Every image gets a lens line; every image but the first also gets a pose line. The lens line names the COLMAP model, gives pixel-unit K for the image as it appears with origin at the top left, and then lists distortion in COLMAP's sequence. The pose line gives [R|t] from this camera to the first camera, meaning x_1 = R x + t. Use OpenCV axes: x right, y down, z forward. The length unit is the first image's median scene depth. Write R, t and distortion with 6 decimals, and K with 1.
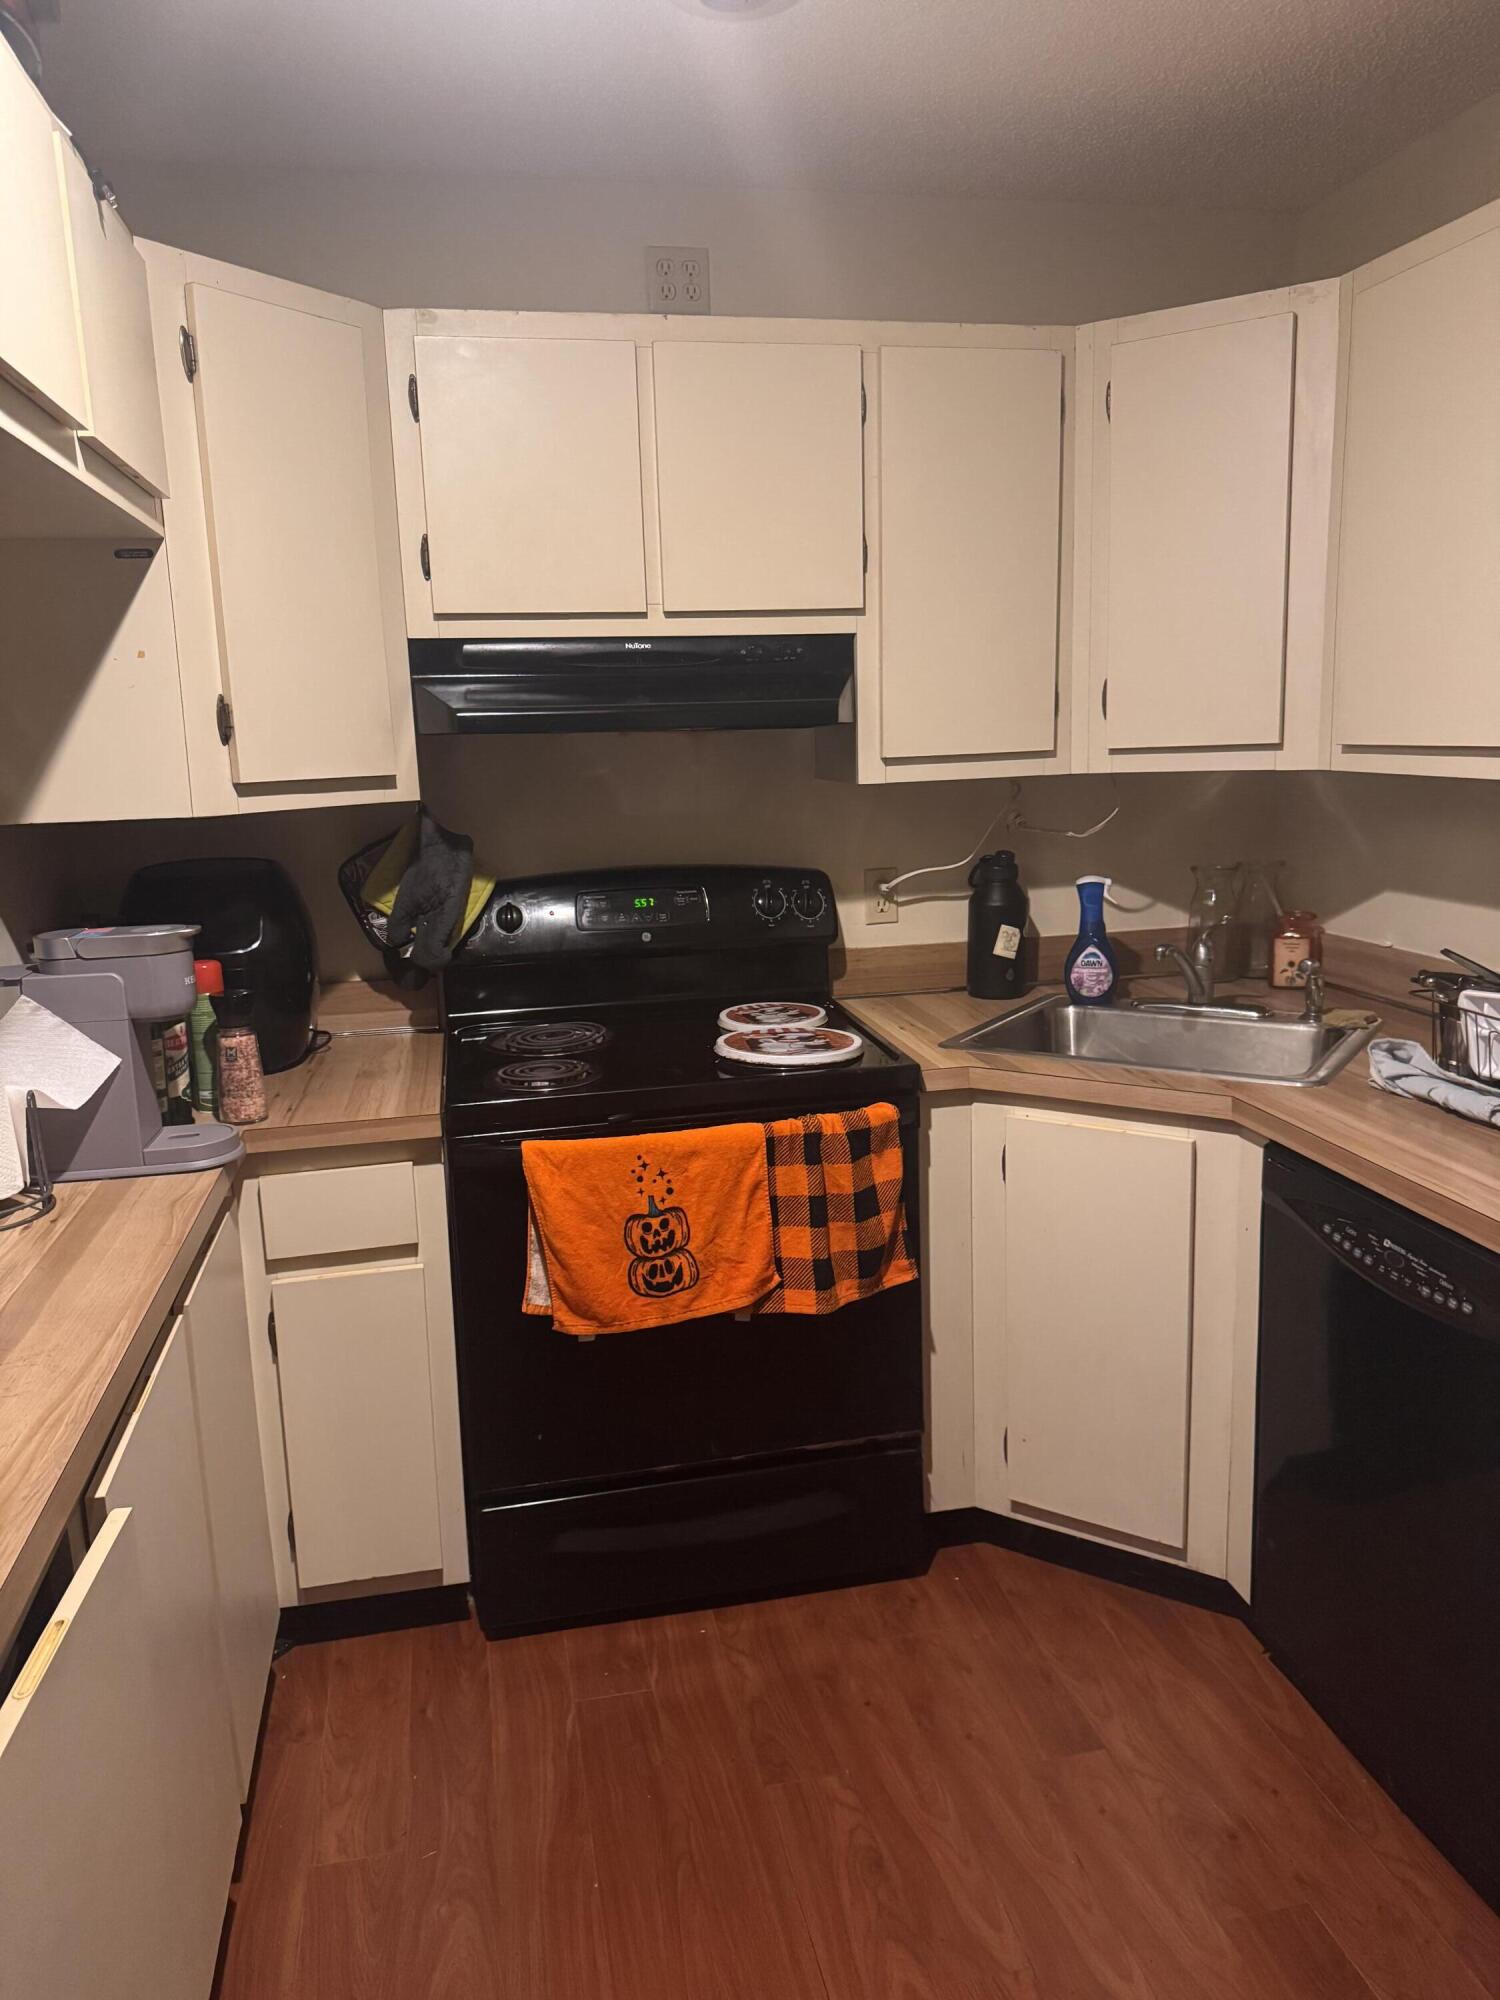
lens RADIAL K [[1399.9, 0, 749.5], [0, 1399.9, 990.1], [0, 0, 1]] dist [0.000530, -0.019735]
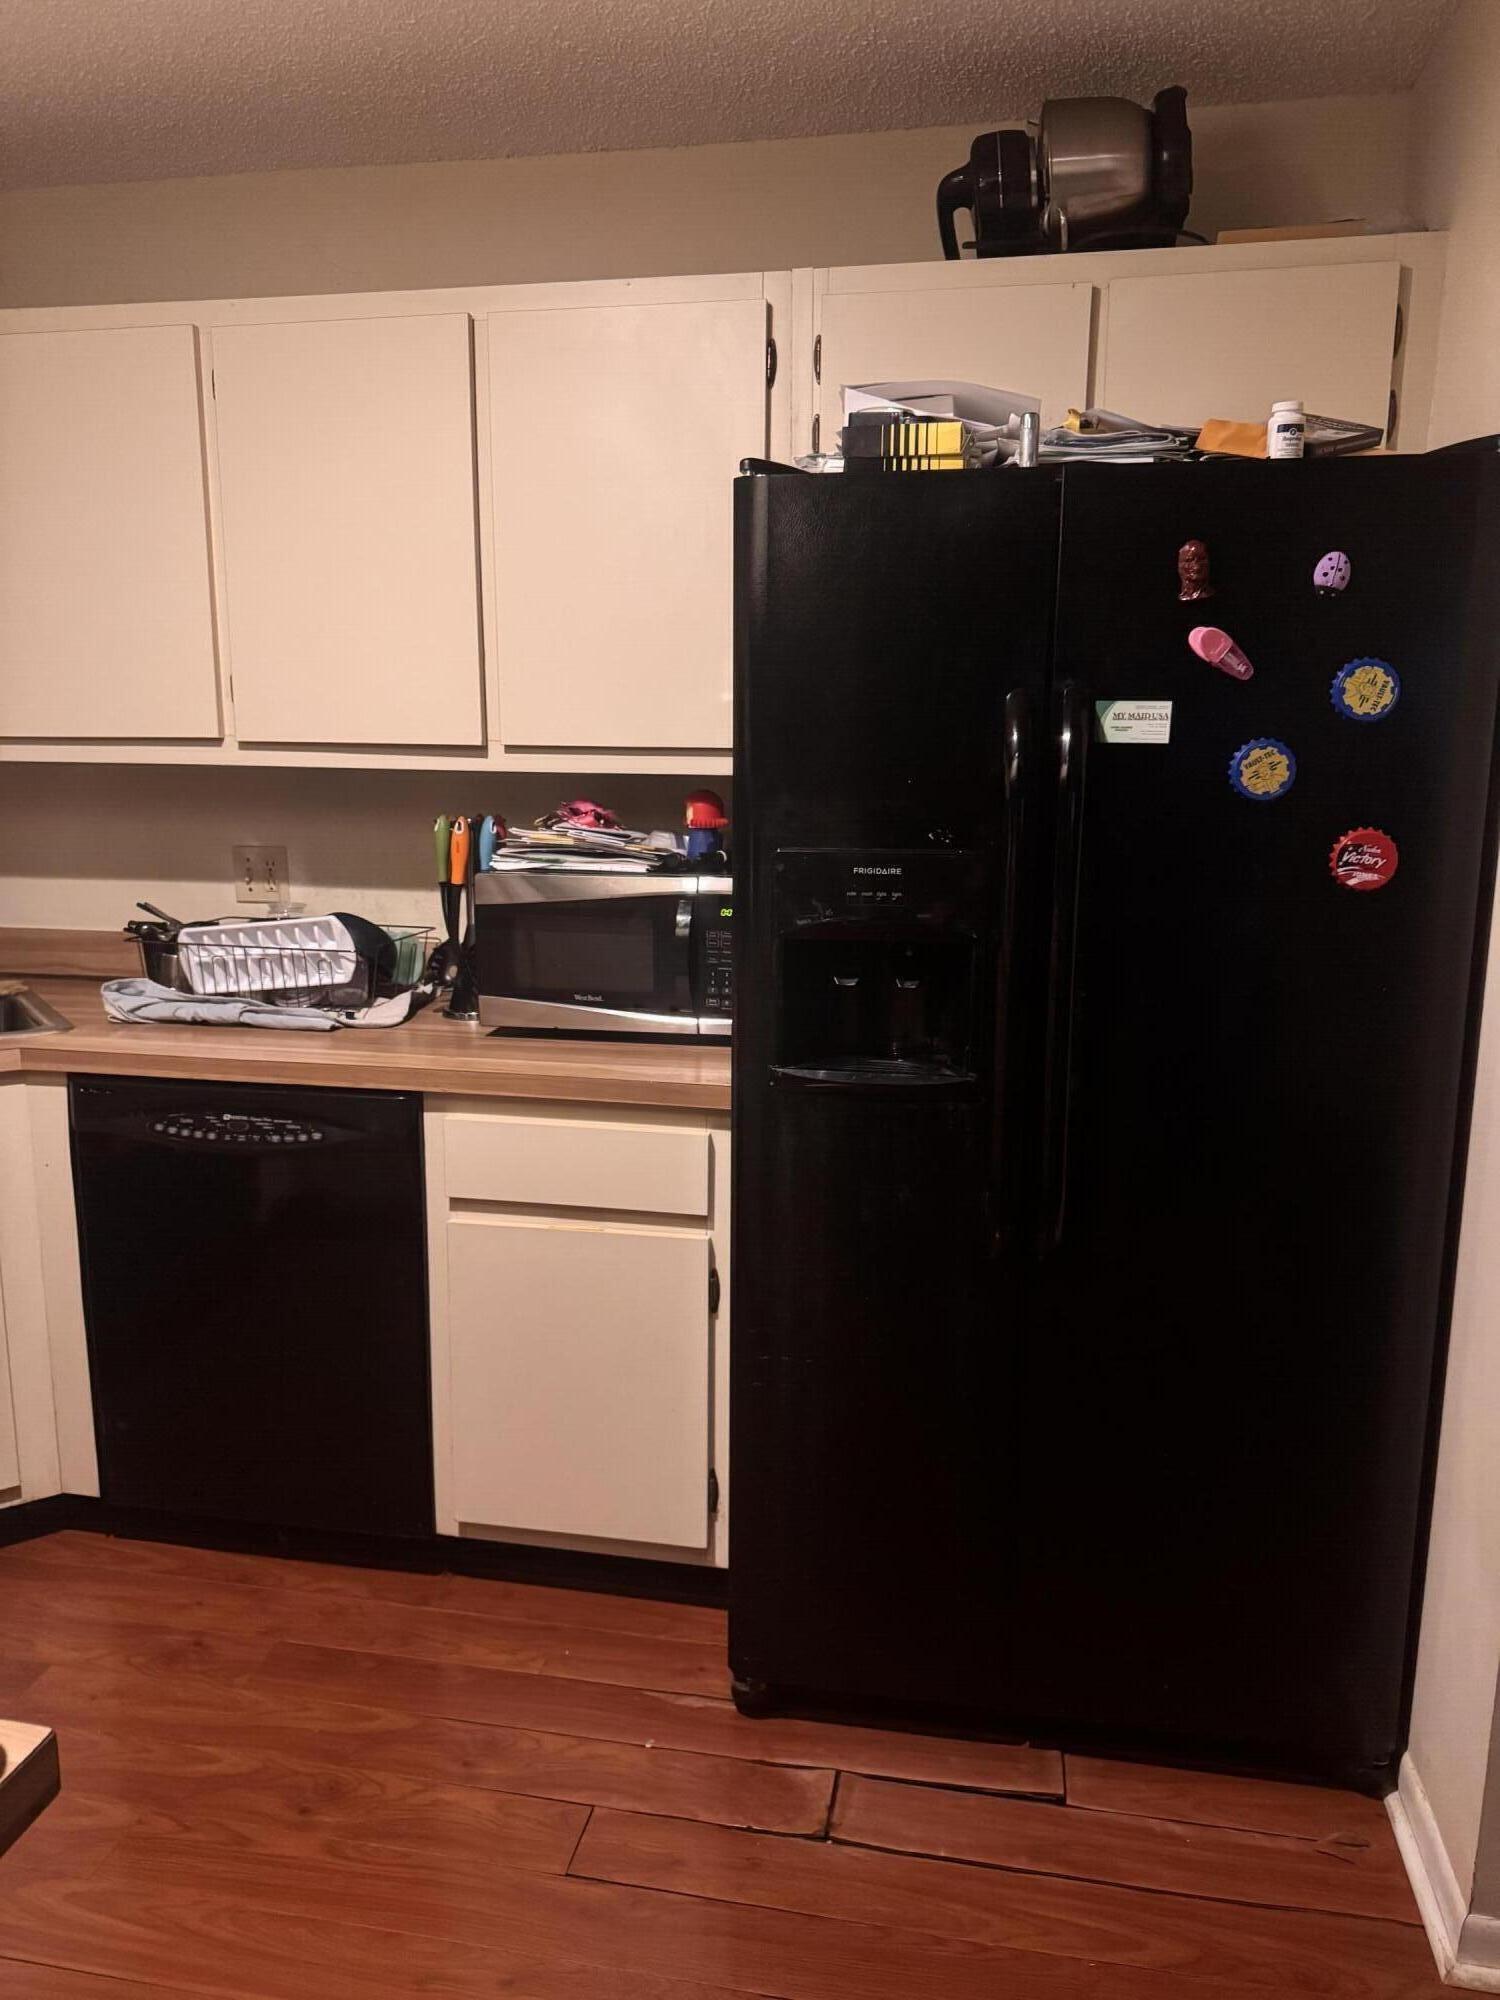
lens RADIAL K [[1399.9, 0, 760.3], [0, 1399.9, 1008.4], [0, 0, 1]] dist [0.000530, -0.019735]
pose [[0.368983, -0.139084, 0.918971, -0.470212], [0.151390, 0.984529, 0.088220, 0.038821], [-0.917024, 0.106571, 0.384331, 0.042917]]
